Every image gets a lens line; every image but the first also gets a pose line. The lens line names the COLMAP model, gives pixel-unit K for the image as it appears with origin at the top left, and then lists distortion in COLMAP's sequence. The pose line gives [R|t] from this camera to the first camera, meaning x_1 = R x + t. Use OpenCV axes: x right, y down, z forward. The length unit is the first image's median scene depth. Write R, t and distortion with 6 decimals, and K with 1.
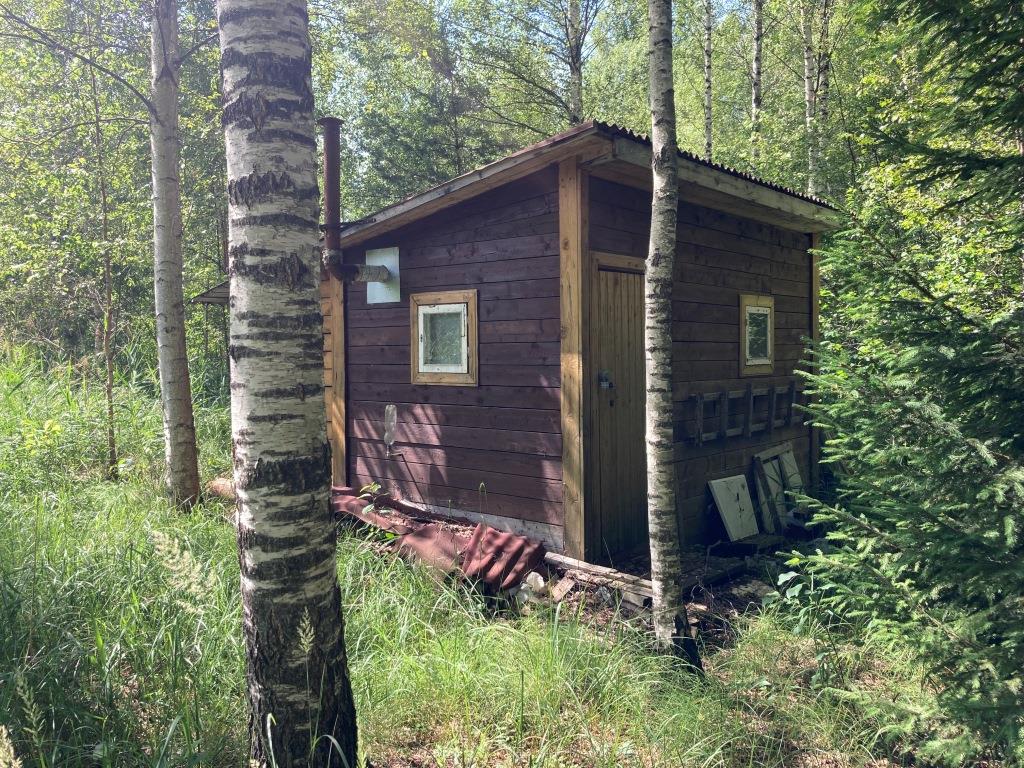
lens RADIAL K [[838.0, 0, 511.2], [0, 838.0, 384.4], [0, 0, 1]] dist [0.029172, -0.035040]
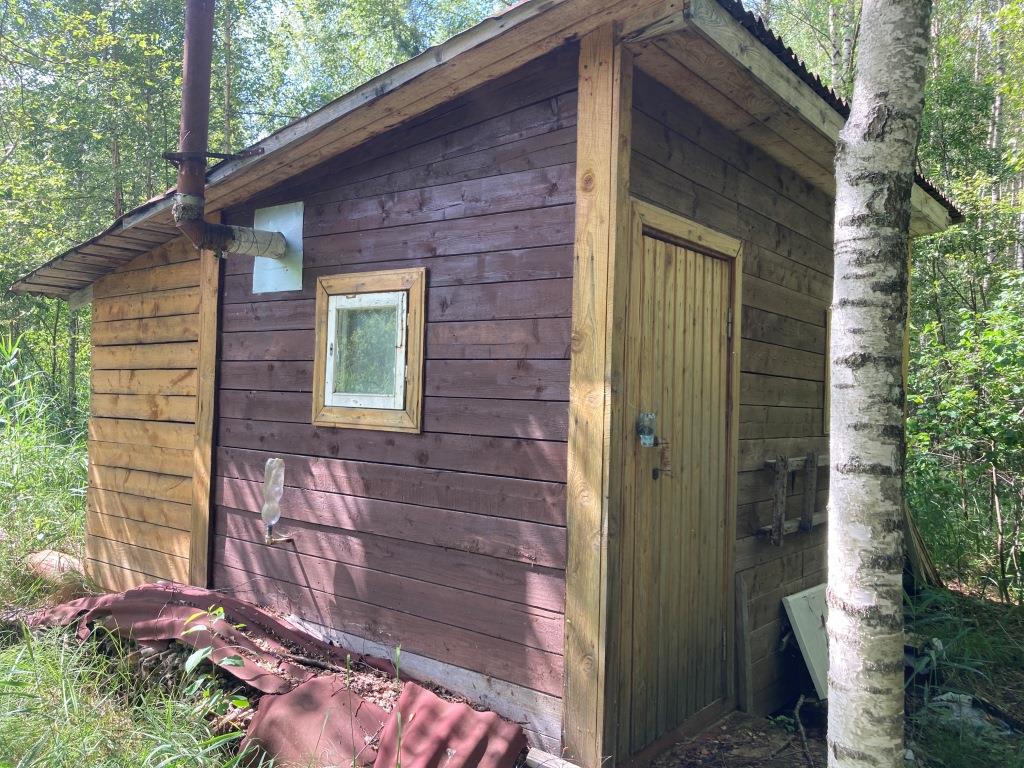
lens RADIAL K [[838.0, 0, 509.2], [0, 838.0, 385.4], [0, 0, 1]] dist [0.029172, -0.035040]
pose [[0.998353, 0.042273, 0.038783, -0.001788], [-0.040212, 0.997813, -0.052462, -0.002762], [-0.040916, 0.050816, 0.997870, 0.416872]]
